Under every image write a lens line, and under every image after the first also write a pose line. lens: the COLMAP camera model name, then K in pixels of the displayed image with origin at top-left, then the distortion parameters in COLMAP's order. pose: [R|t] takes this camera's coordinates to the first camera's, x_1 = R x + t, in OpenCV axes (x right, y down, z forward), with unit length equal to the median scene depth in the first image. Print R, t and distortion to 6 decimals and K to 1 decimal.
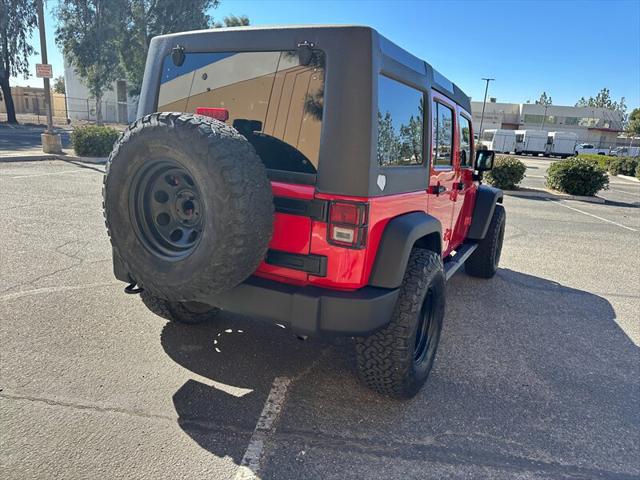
lens RADIAL K [[456.5, 0, 326.4], [0, 456.5, 241.0], [0, 0, 1]] dist [0.005925, -0.000523]
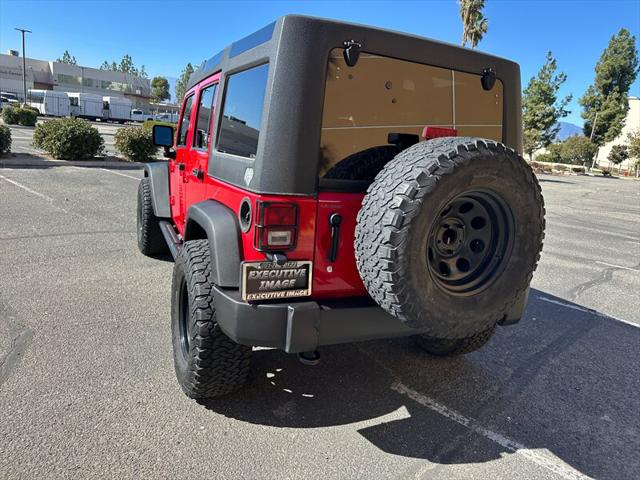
lens RADIAL K [[451.8, 0, 324.5], [0, 451.8, 231.5], [0, 0, 1]] dist [0.041889, -0.038816]
pose [[0.584429, -0.183077, 0.790523, -0.189398], [0.134295, 0.982603, 0.128278, -0.039075], [-0.800255, 0.031194, 0.598848, 0.101382]]
